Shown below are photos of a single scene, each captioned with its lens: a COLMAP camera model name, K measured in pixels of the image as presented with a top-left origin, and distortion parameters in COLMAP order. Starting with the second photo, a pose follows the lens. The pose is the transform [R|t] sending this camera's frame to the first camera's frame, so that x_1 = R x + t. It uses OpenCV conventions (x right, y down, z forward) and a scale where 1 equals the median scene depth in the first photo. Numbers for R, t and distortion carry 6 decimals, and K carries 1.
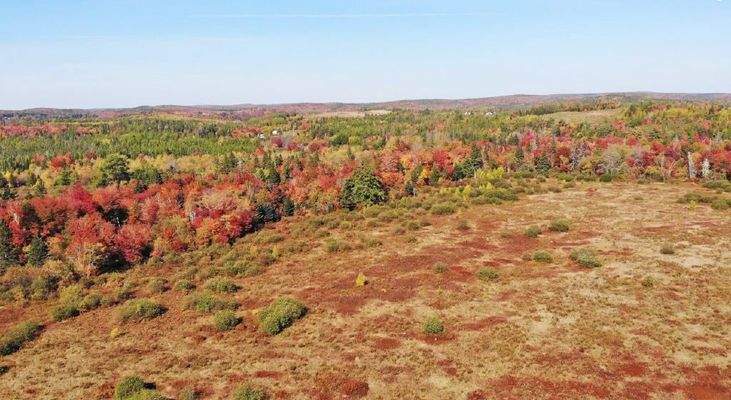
lens RADIAL K [[545.8, 0, 375.0], [0, 545.8, 200.4], [0, 0, 1]] dist [0.173082, -0.366753]
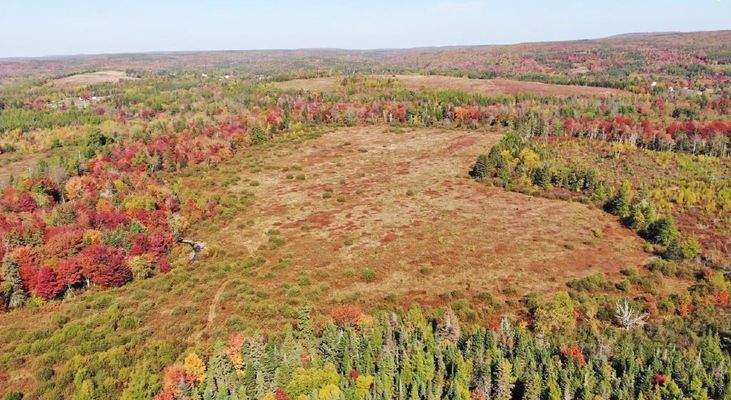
lens RADIAL K [[545.8, 0, 375.0], [0, 545.8, 200.4], [0, 0, 1]] dist [0.173082, -0.366753]
pose [[0.865415, -0.127971, 0.484439, -0.538289], [0.087036, 0.990531, 0.106178, 0.031375], [-0.493439, -0.049724, 0.868358, -0.850829]]
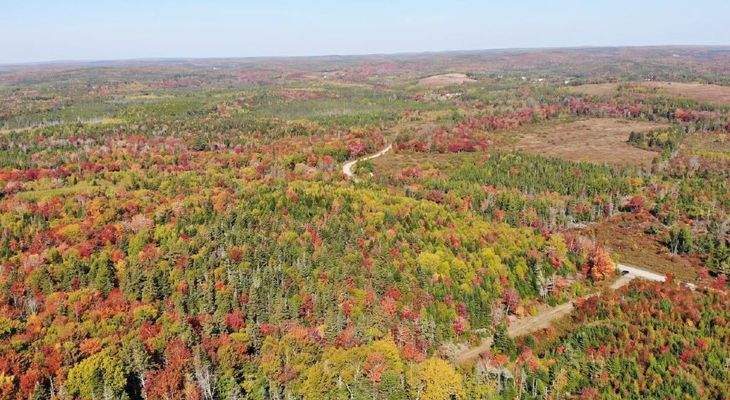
lens RADIAL K [[545.0, 0, 374.5], [0, 545.0, 200.4], [0, 0, 1]] dist [0.173082, -0.366753]
pose [[0.999373, 0.006739, -0.034772, -0.815104], [-0.003522, 0.995775, 0.091757, 0.158728], [0.035243, -0.091577, 0.995174, -2.421515]]
